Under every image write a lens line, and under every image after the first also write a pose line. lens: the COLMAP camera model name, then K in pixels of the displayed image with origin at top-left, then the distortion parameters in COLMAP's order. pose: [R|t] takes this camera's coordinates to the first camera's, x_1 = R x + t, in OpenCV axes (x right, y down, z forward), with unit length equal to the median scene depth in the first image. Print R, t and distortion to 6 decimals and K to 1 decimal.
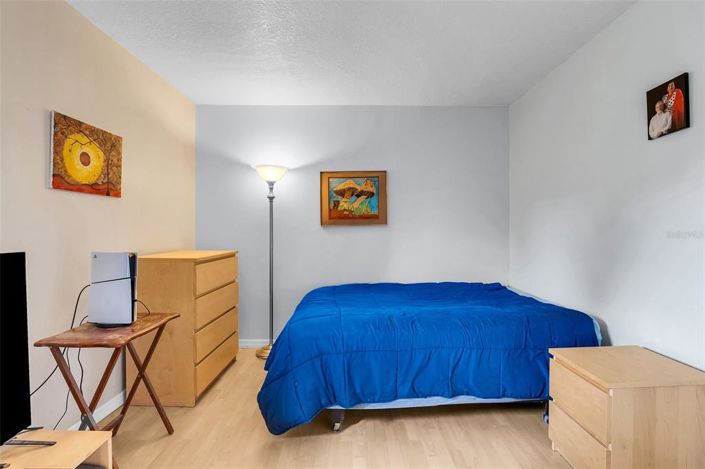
lens RADIAL K [[321.8, 0, 354.6], [0, 321.8, 231.2], [0, 0, 1]] dist [-0.037953, 0.002396]
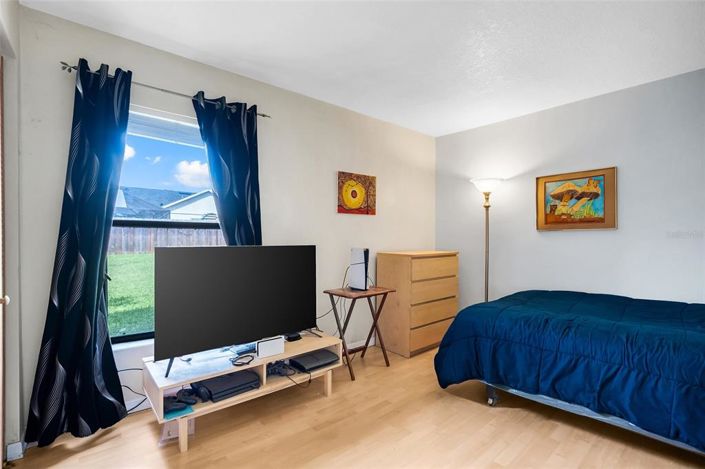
lens RADIAL K [[321.8, 0, 353.3], [0, 321.8, 236.3], [0, 0, 1]] dist [-0.037953, 0.002396]
pose [[0.635394, 0.002463, -0.772185, 0.524907], [-0.002821, 0.999996, 0.000868, 0.001692], [0.772183, 0.001627, 0.635398, -0.142105]]
